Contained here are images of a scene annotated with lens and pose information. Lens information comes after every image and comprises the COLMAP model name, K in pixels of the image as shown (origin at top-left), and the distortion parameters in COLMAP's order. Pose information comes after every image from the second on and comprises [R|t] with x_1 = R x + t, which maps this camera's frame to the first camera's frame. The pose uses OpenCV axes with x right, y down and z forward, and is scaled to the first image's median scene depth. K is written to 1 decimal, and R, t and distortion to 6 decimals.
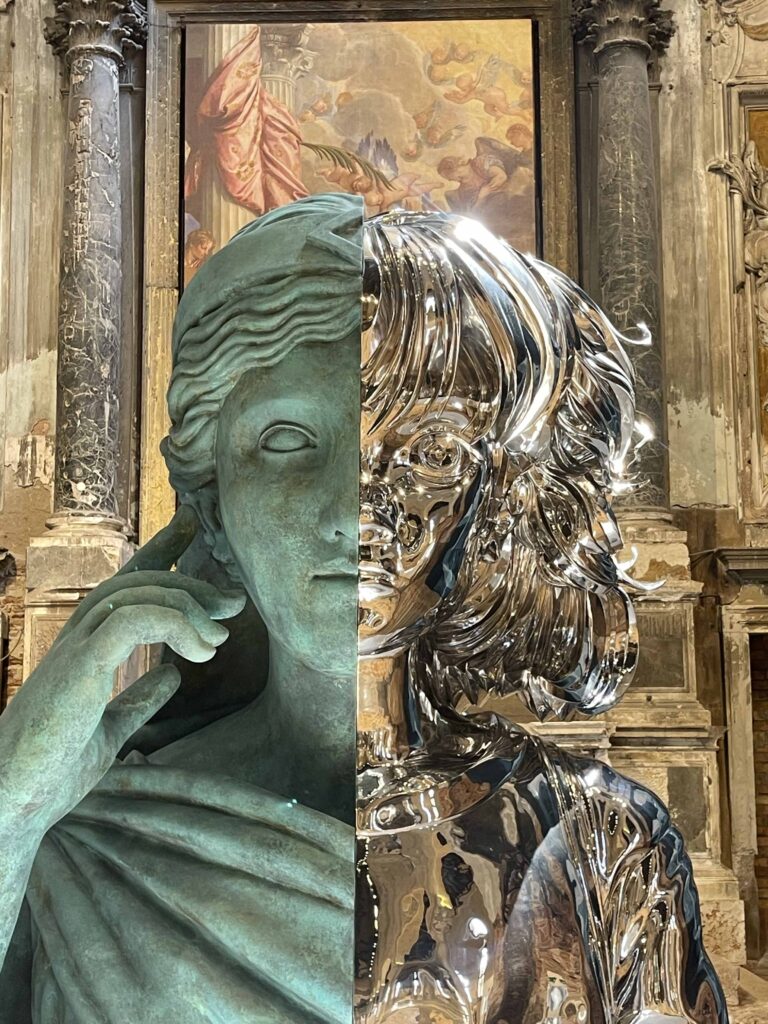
lens RADIAL K [[1586.4, 0, 384.1], [0, 1586.4, 514.1], [0, 0, 1]] dist [-0.002756, 0.000000]
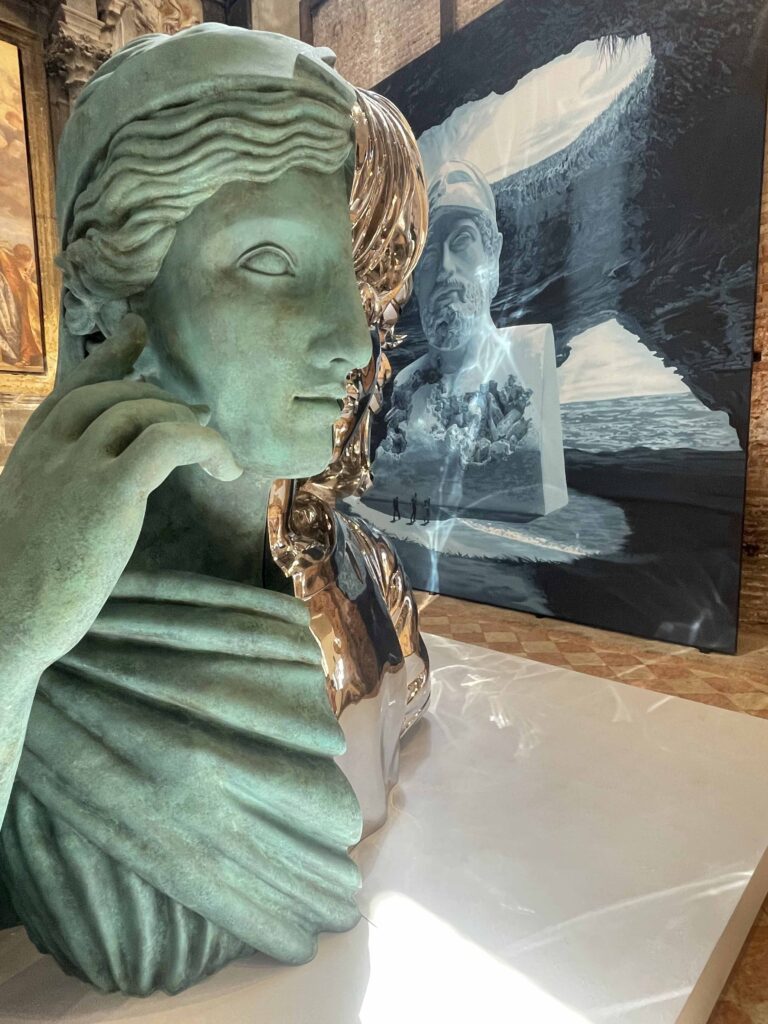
lens RADIAL K [[588.2, 0, 383.8], [0, 588.2, 513.8], [0, 0, 1]] dist [-0.013227, 0.000528]
pose [[0.727949, -0.083246, 0.680558, -0.284407], [-0.086875, 0.973403, 0.211991, 0.025546], [-0.680105, -0.213442, 0.701356, 0.639116]]
